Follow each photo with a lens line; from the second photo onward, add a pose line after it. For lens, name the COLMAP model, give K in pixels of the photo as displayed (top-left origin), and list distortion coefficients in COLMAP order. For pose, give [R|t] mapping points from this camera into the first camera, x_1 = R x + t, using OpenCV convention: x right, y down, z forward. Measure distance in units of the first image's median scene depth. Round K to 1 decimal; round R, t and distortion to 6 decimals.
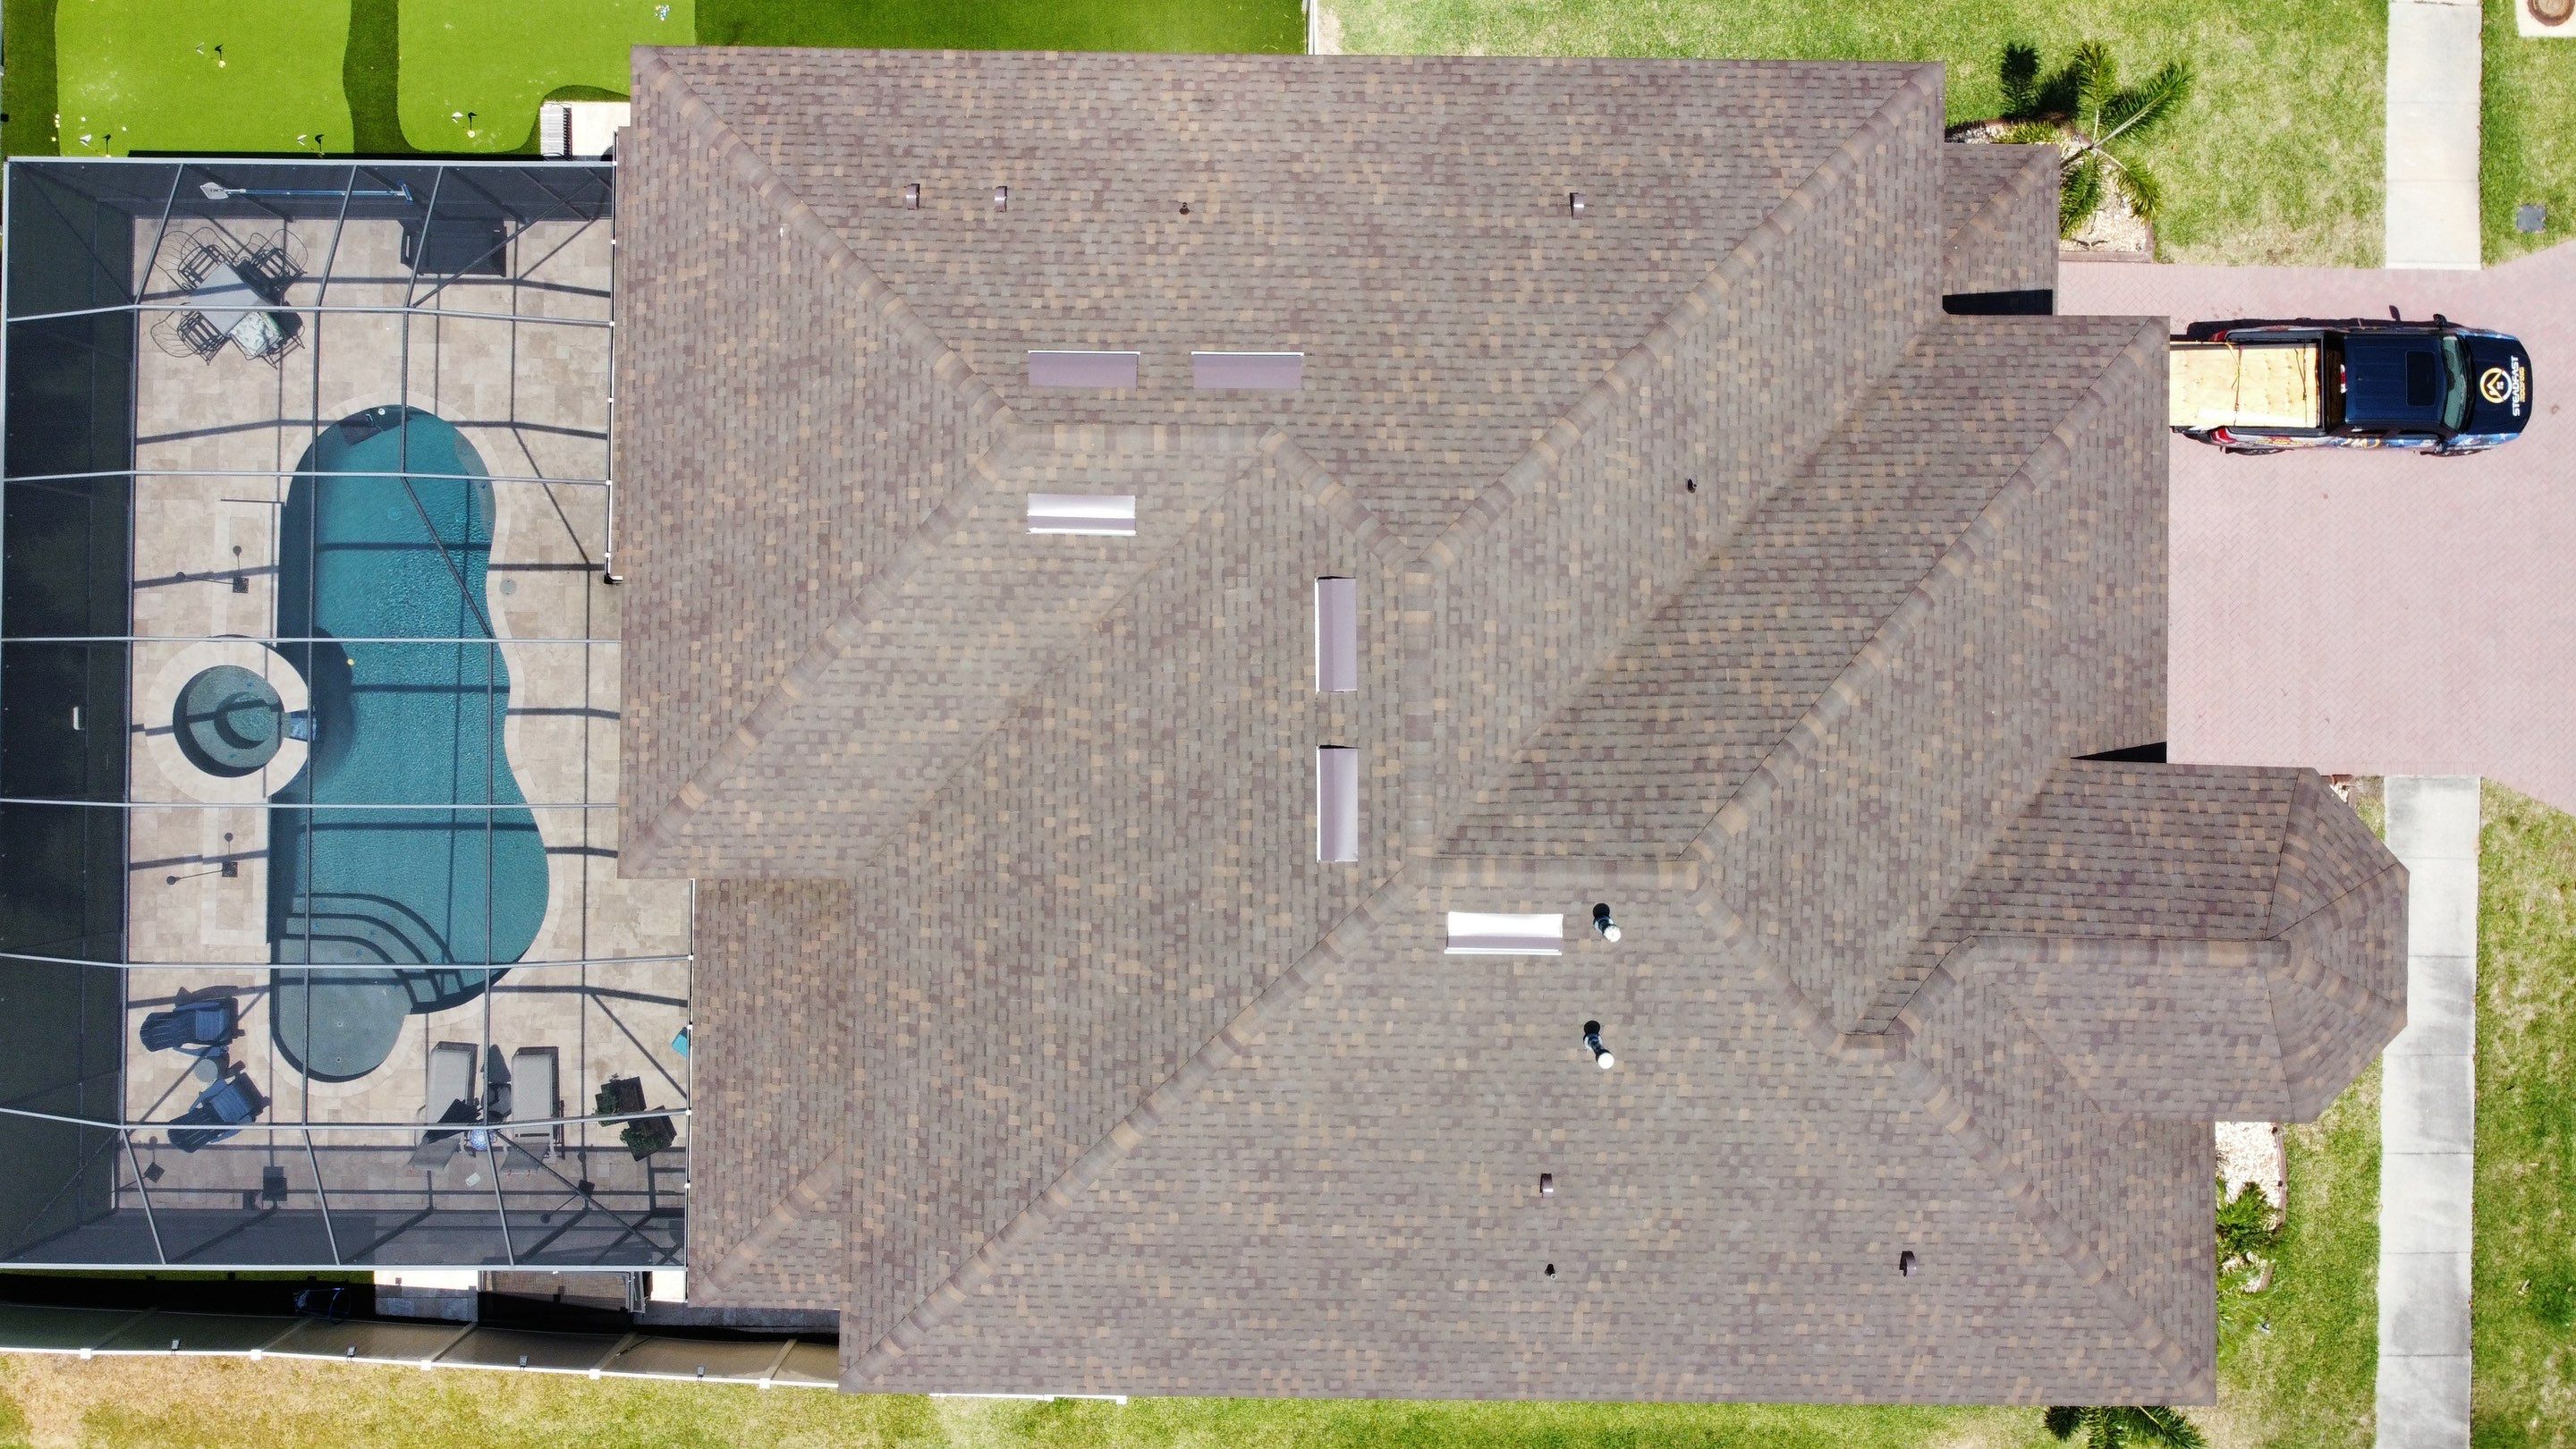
lens RADIAL K [[1981.2, 0, 1238.7], [0, 1981.2, 684.7], [0, 0, 1]] dist [-0.036212, 0.043396]
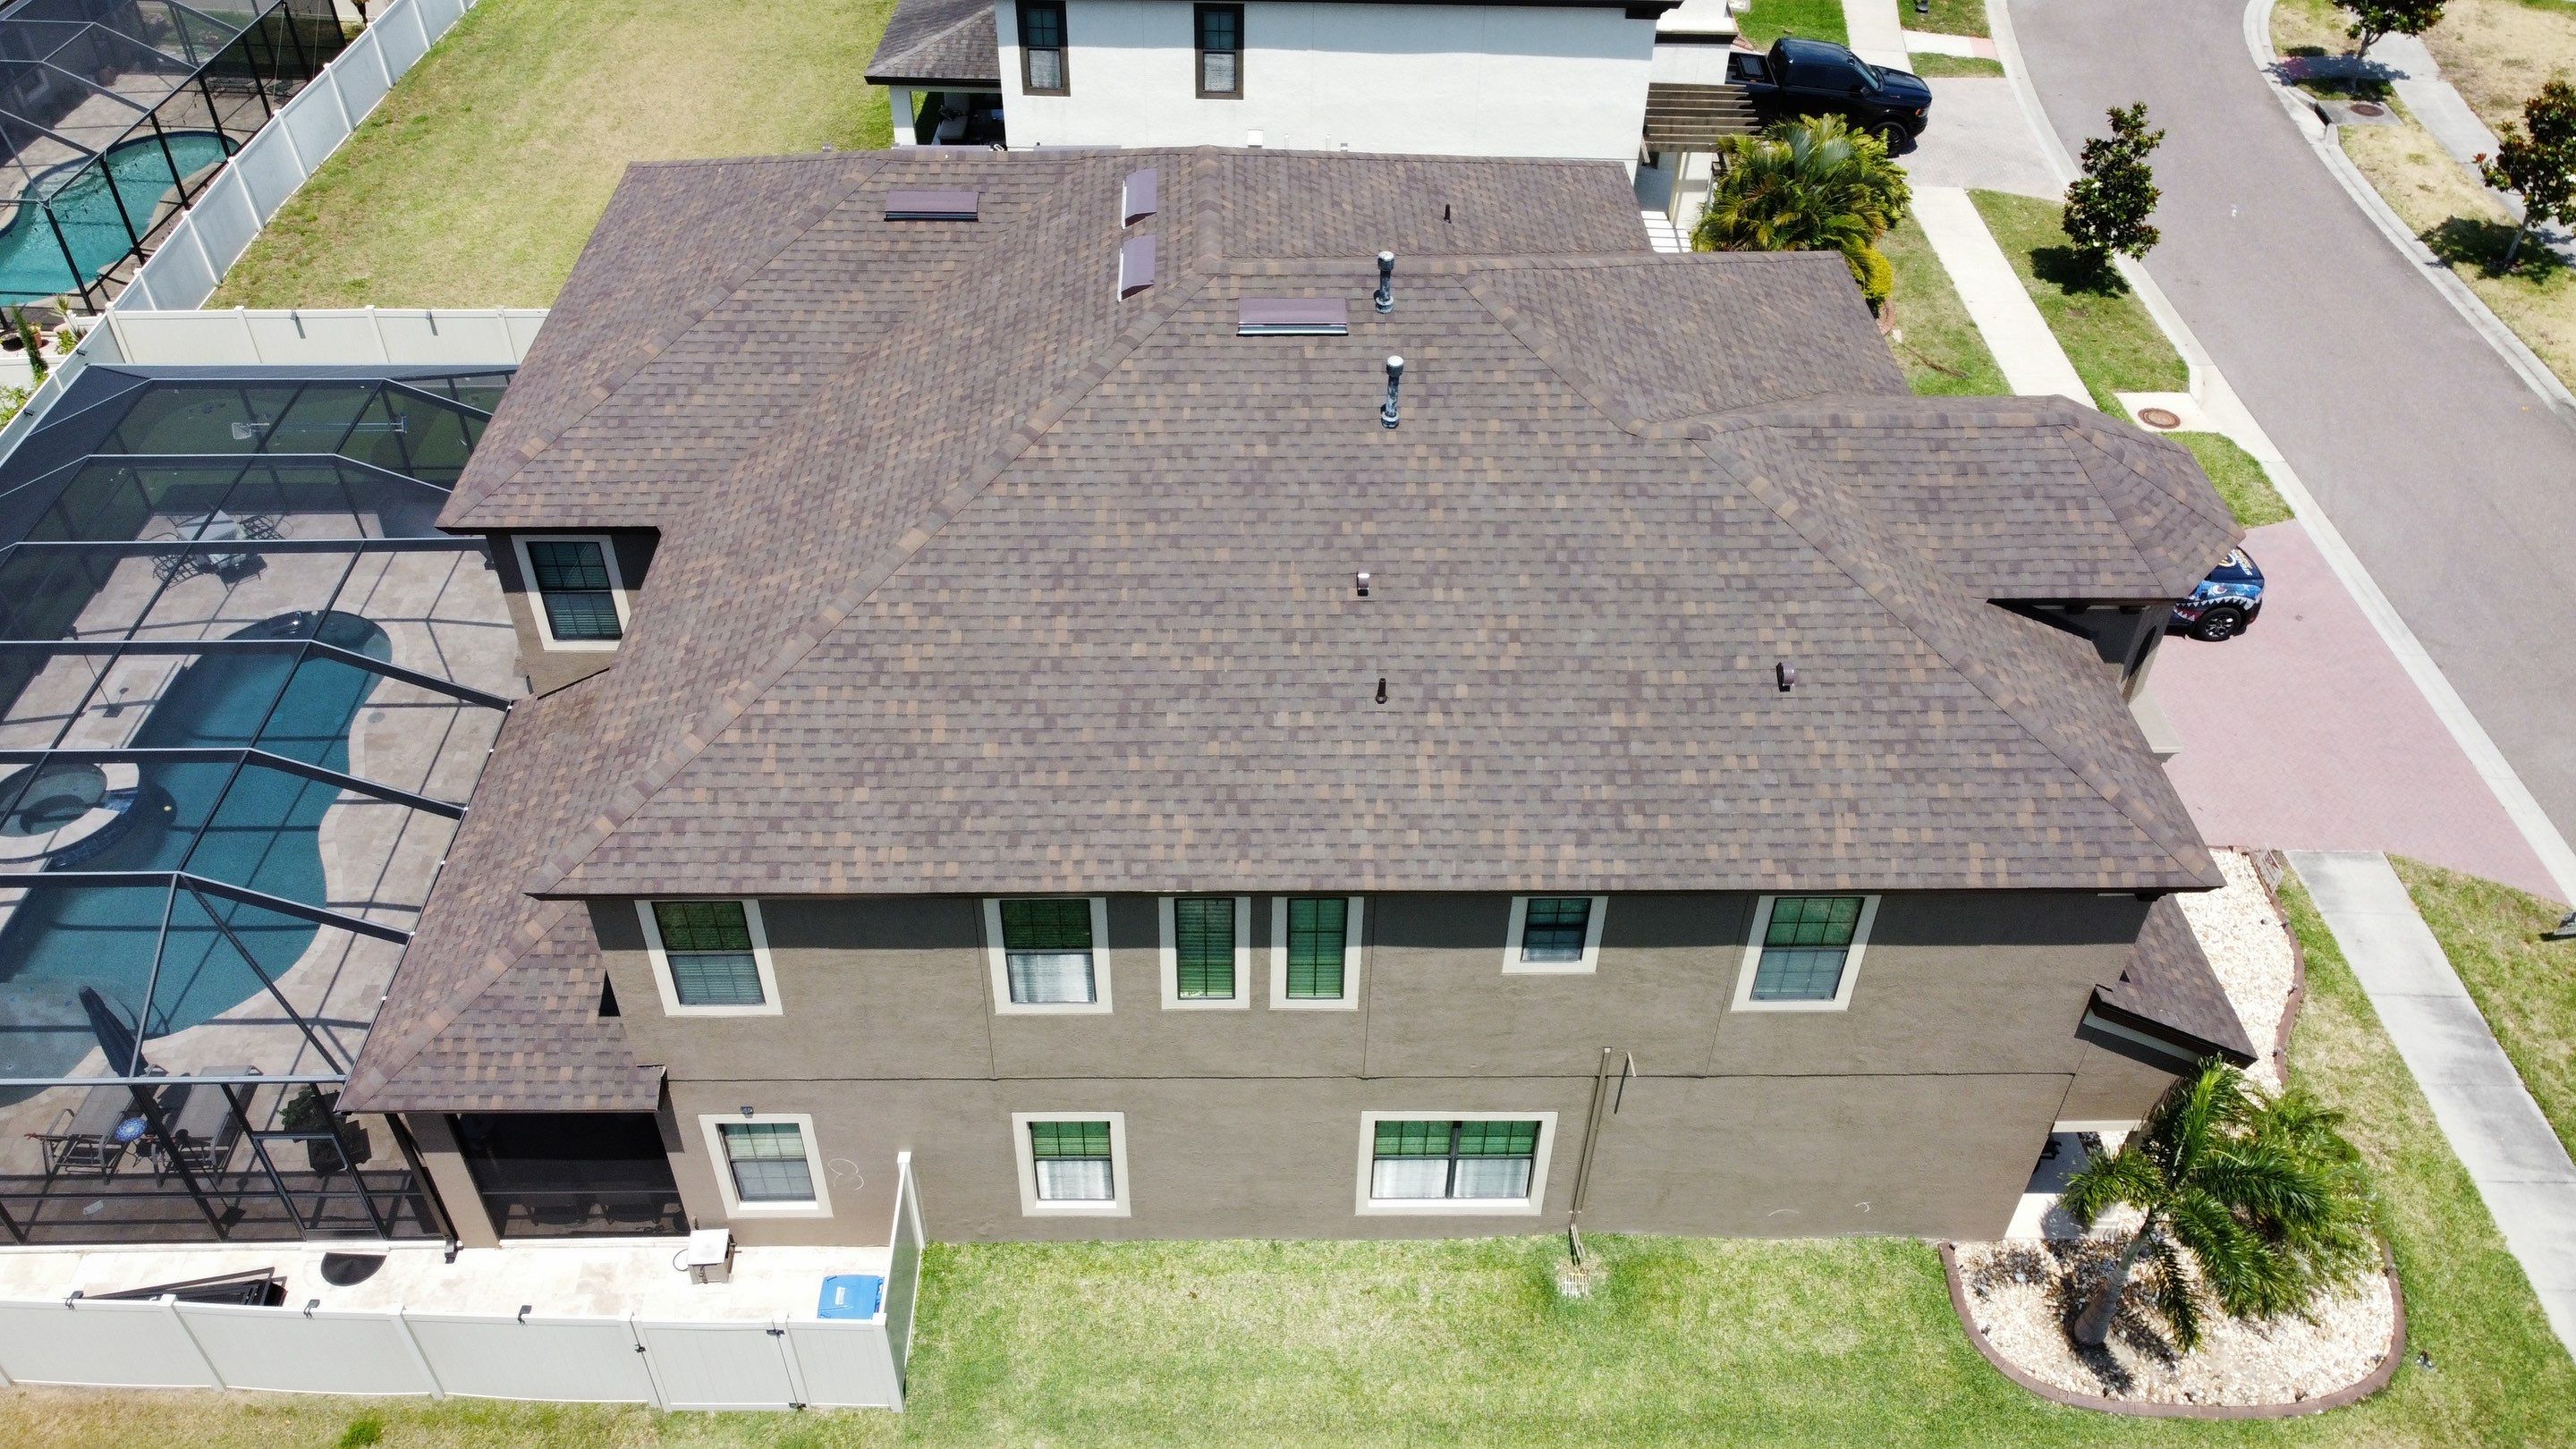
lens RADIAL K [[1955.9, 0, 1232.5], [0, 1955.9, 675.7], [0, 0, 1]] dist [0.000543, -0.006984]
pose [[0.999885, -0.005394, 0.014199, 0.079728], [0.014279, 0.652459, -0.757689, 0.951085], [-0.005177, 0.757805, 0.652461, 0.428936]]
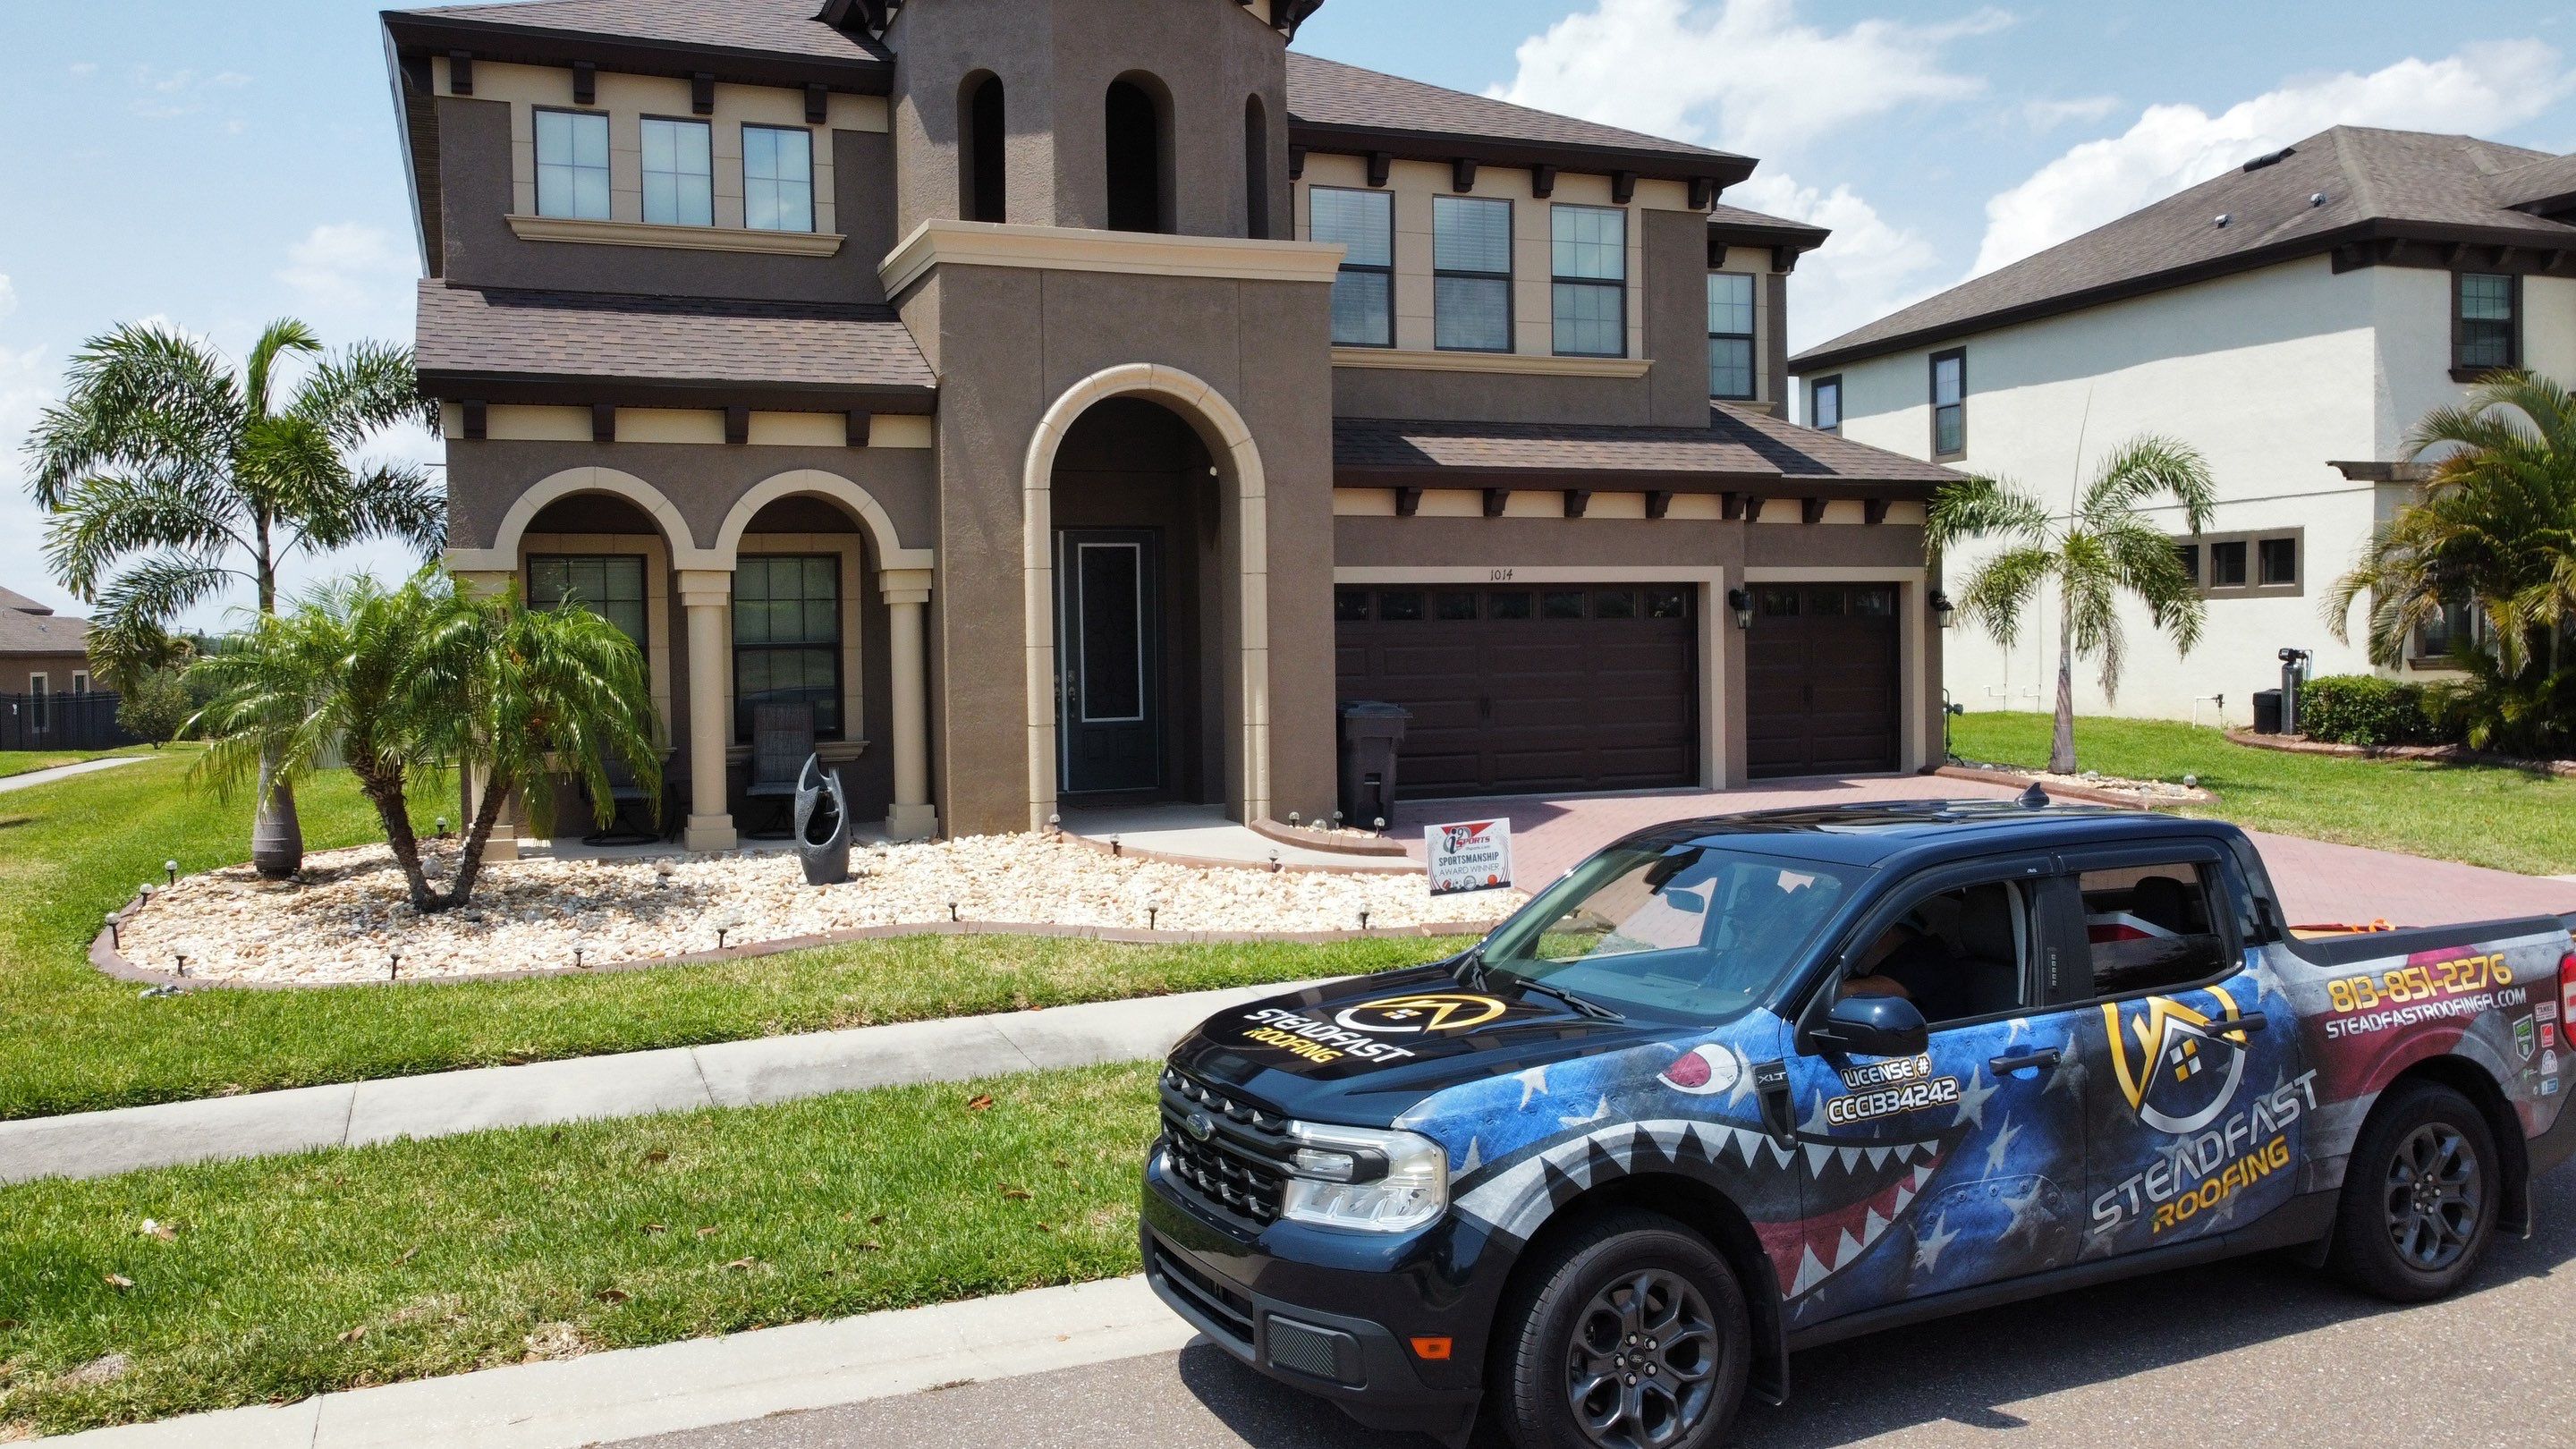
lens RADIAL K [[1946.9, 0, 1255.1], [0, 1946.9, 694.1], [0, 0, 1]] dist [0.006051, -0.017510]
pose [[0.374652, 0.023225, -0.926875, 1.248641], [-0.926624, 0.043533, -0.373460, 0.365493], [0.031676, 0.998782, 0.037830, 1.256883]]
